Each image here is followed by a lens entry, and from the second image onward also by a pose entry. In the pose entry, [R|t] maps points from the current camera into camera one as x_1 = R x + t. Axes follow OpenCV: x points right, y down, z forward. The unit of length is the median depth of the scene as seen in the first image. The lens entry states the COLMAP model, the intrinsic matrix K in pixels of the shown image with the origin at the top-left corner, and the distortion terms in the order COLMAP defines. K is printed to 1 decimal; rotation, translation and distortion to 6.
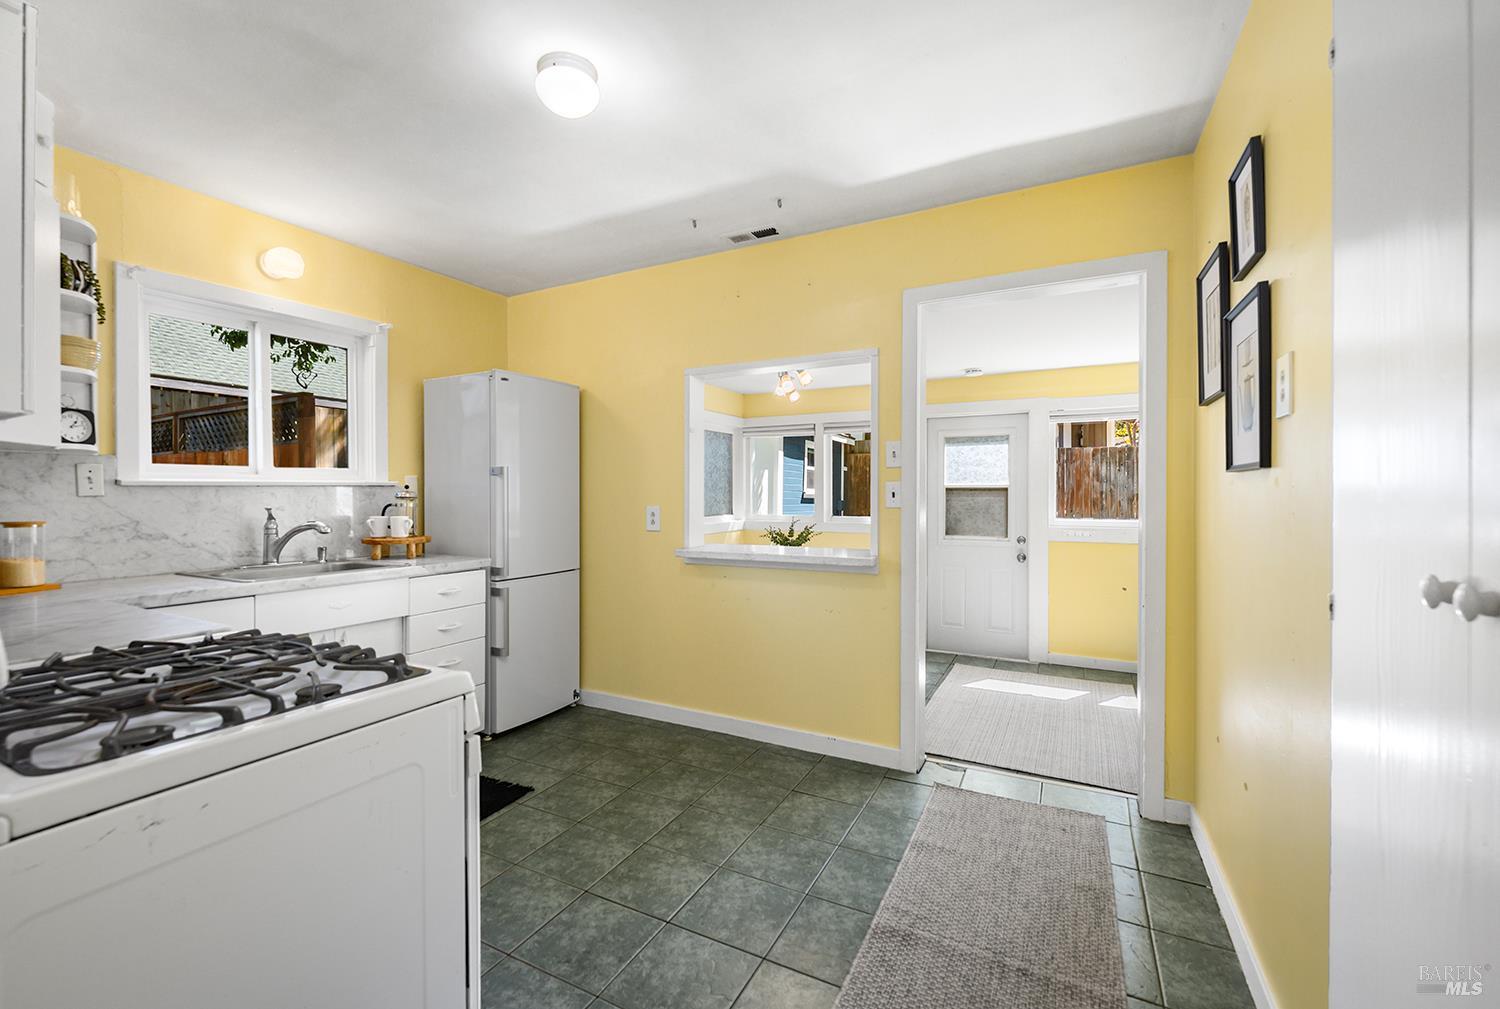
lens RADIAL K [[623.2, 0, 734.3], [0, 623.2, 507.6], [0, 0, 1]] dist [-0.000489, 0.000449]
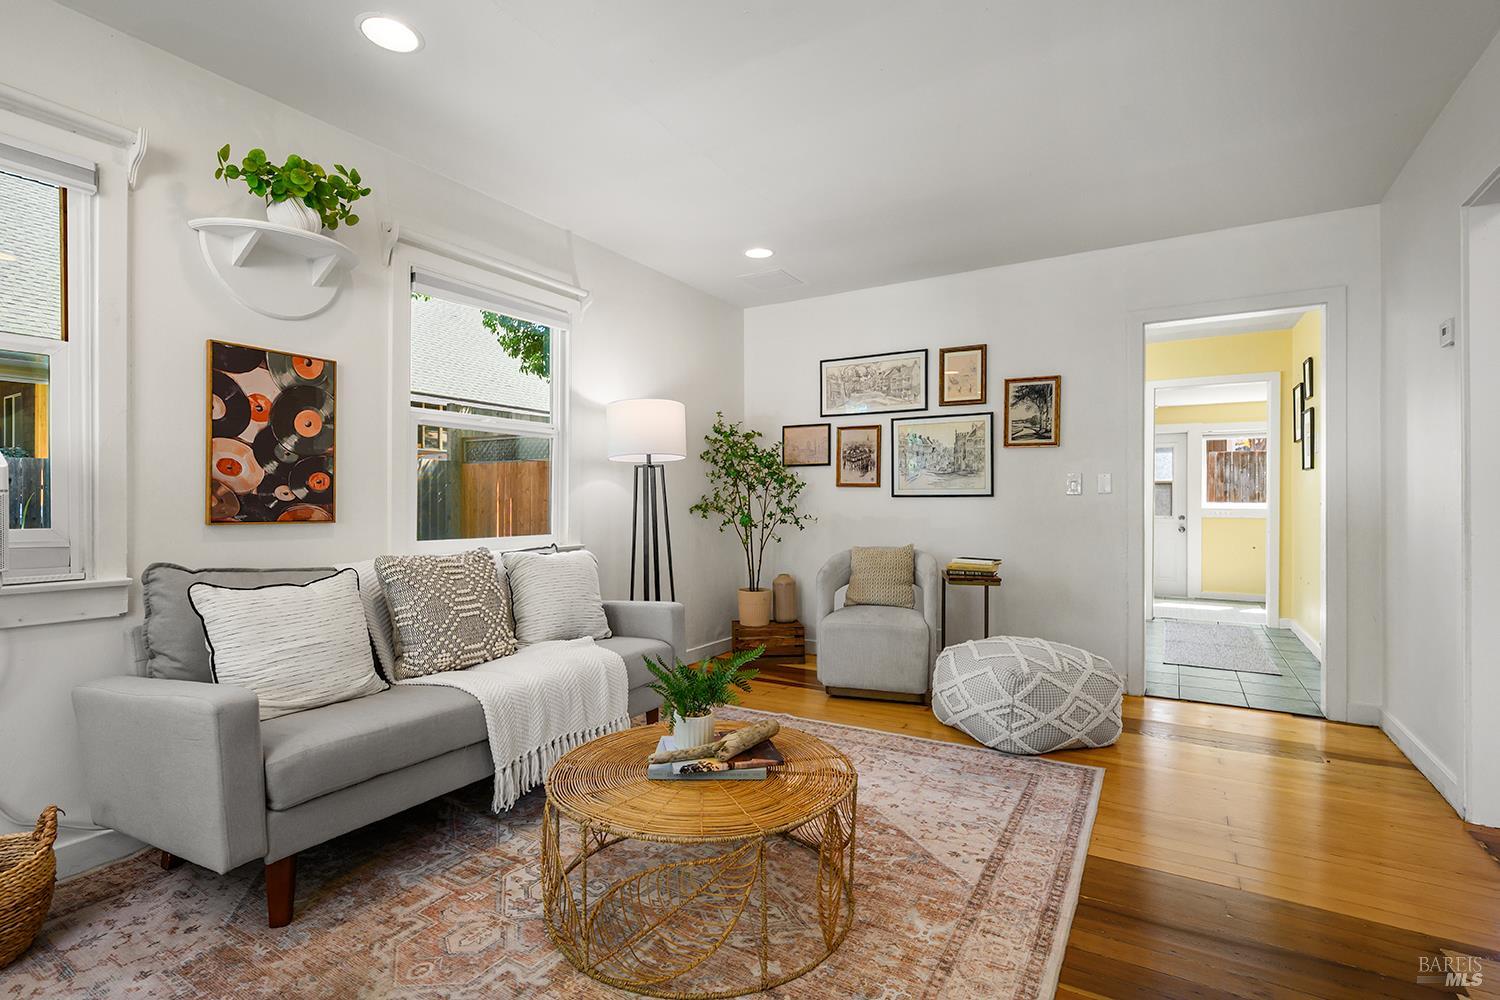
lens RADIAL K [[689.7, 0, 753.0], [0, 689.7, 507.6], [0, 0, 1]] dist [-0.004027, -0.000045]
pose [[0.998404, 0.006420, -0.056116, -0.790715], [-0.006842, 0.999950, -0.007332, 0.078220], [0.056066, 0.007704, 0.998397, -1.178837]]
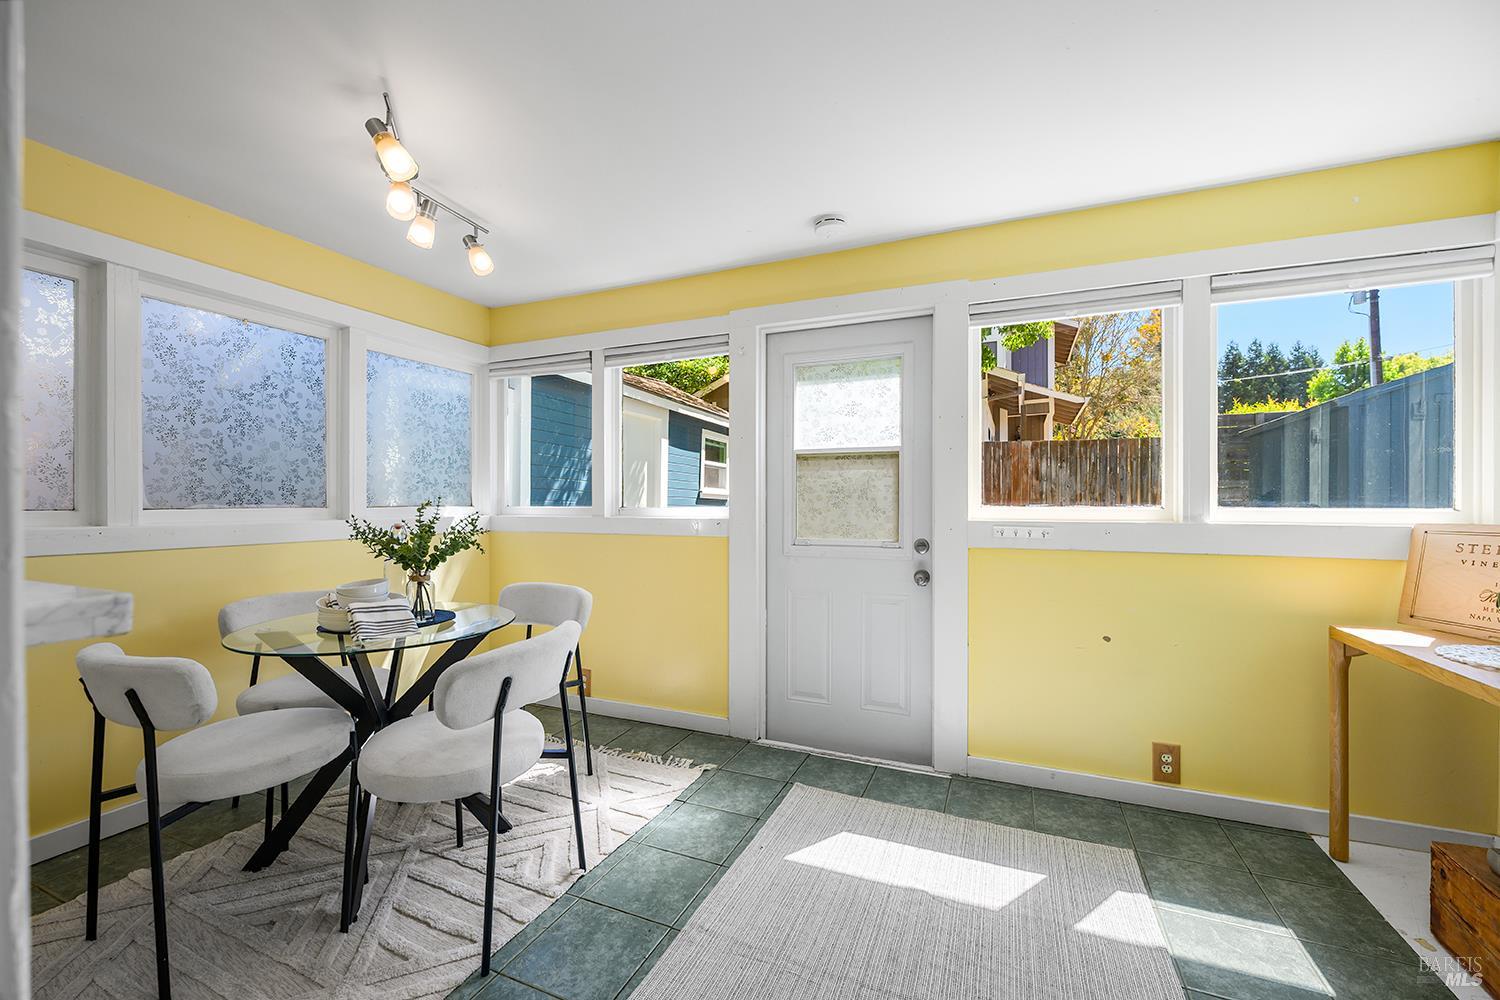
lens RADIAL K [[623.2, 0, 742.9], [0, 623.2, 508.9], [0, 0, 1]] dist [-0.000489, 0.000449]
pose [[0.995692, 0.001693, 0.092705, 0.417531], [-0.000419, 0.999905, -0.013759, 0.045405], [-0.092720, 0.013661, 0.995599, 0.769230]]
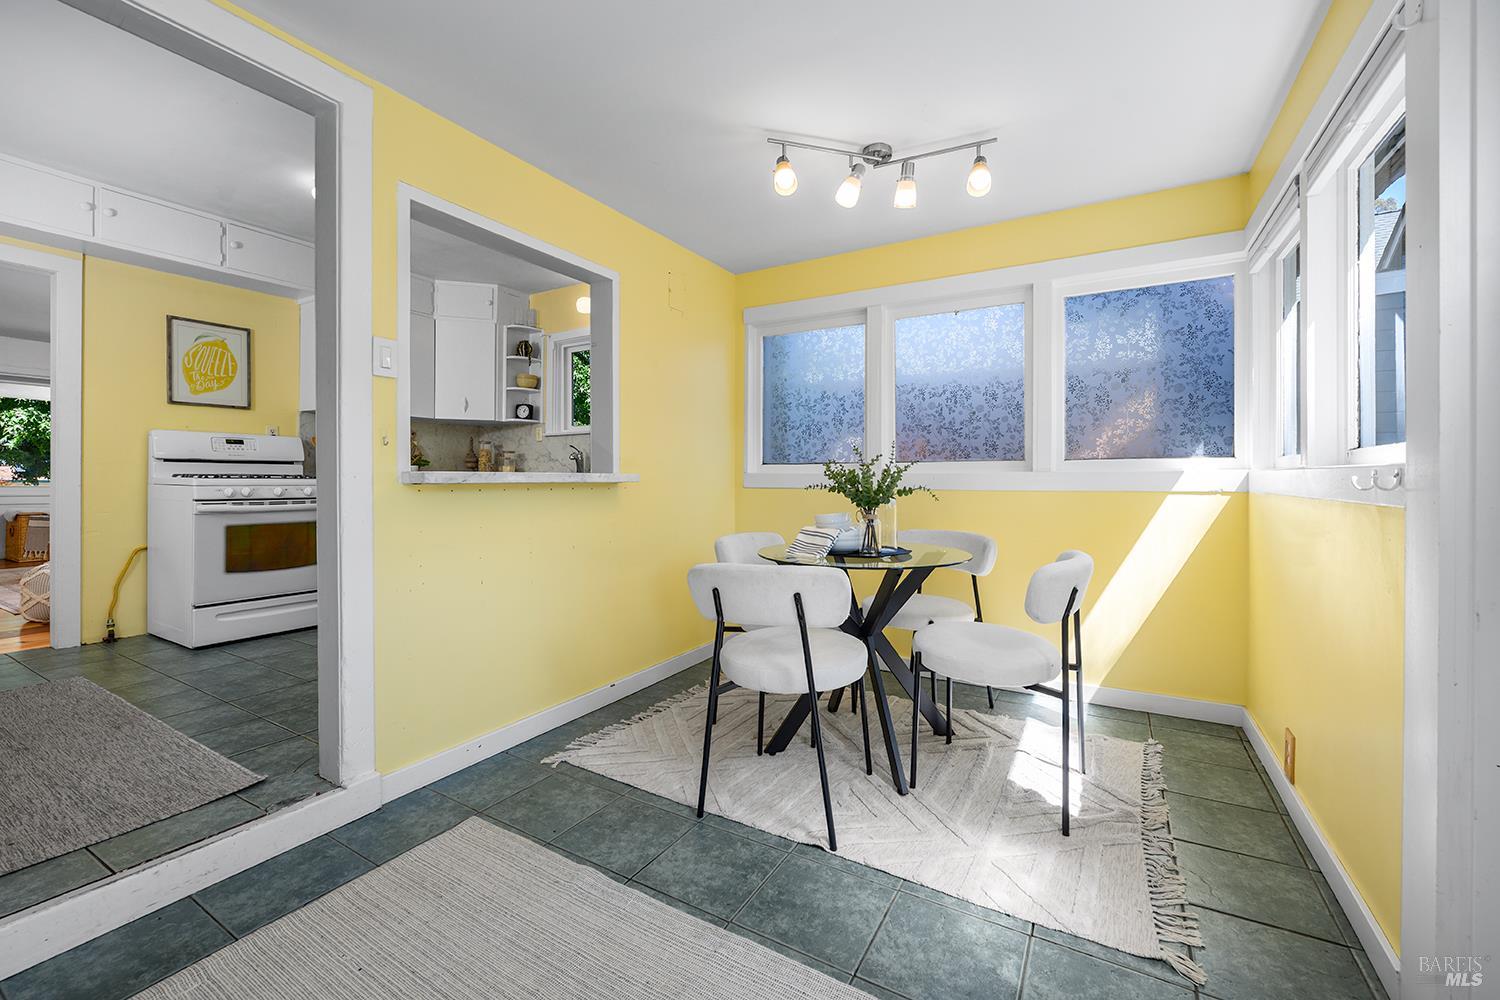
lens RADIAL K [[623.2, 0, 756.5], [0, 623.2, 479.6], [0, 0, 1]] dist [-0.000489, 0.000449]
pose [[-0.035430, 0.005706, -0.999356, 0.905106], [-0.023175, 0.999710, 0.006530, 0.065400], [0.999103, 0.023392, -0.035287, 1.385814]]
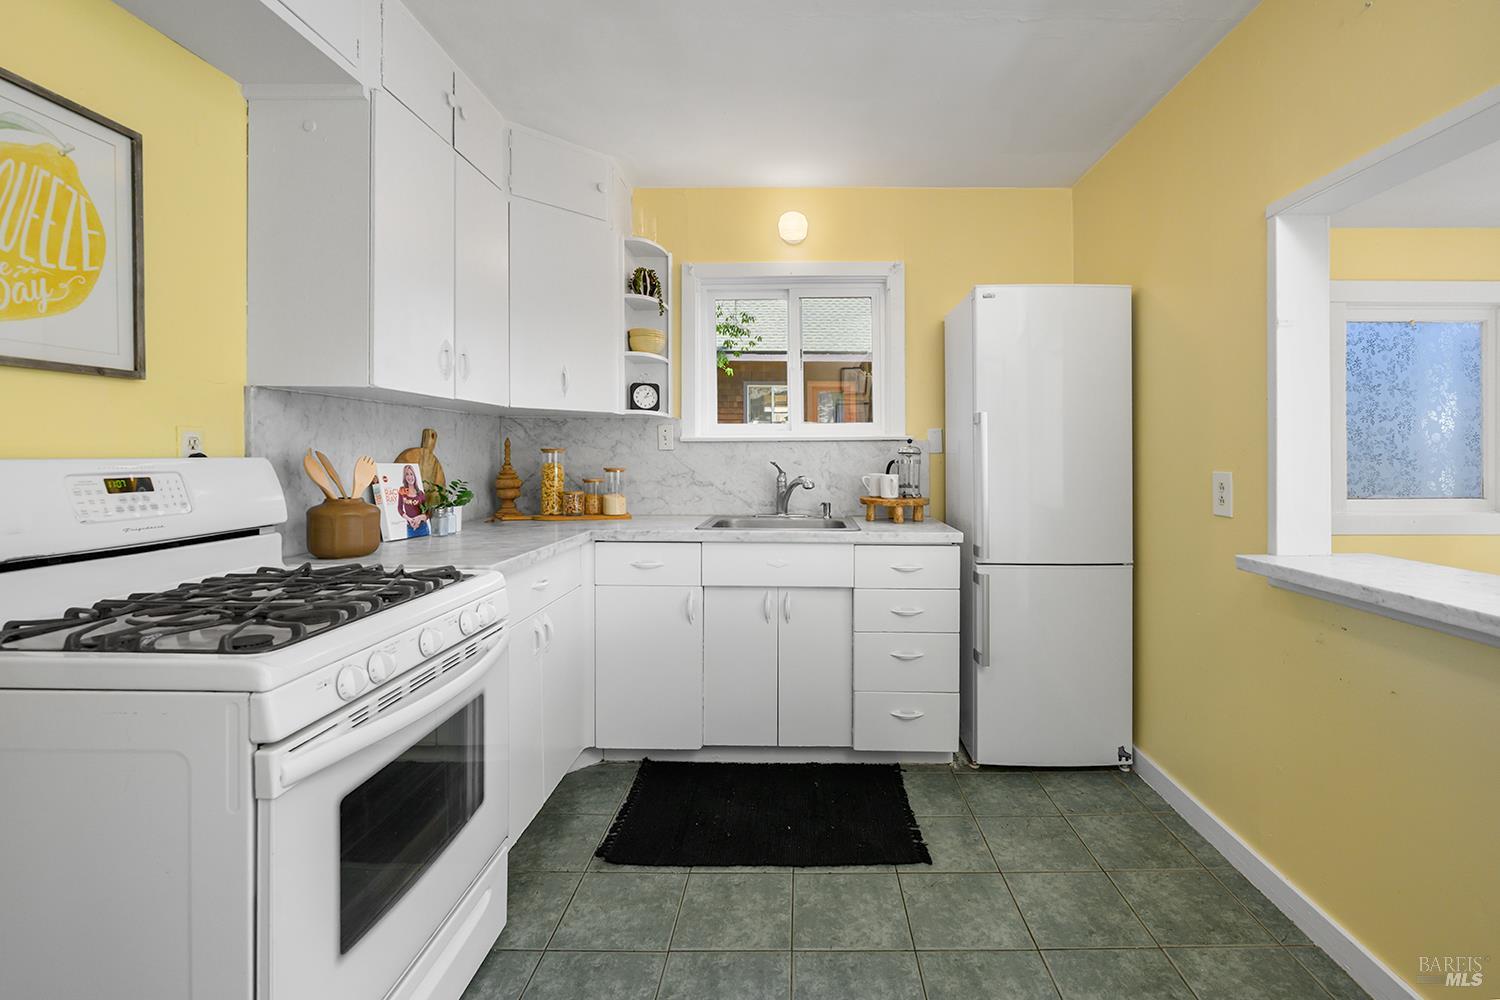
lens RADIAL K [[657.7, 0, 801.7], [0, 657.7, 460.5], [0, 0, 1]] dist [-0.016396, -0.000540]
pose [[0.472800, 0.015024, -0.881042, 0.226944], [-0.022946, 0.999725, 0.004734, -0.007075], [0.880871, 0.017978, 0.473015, 0.444460]]
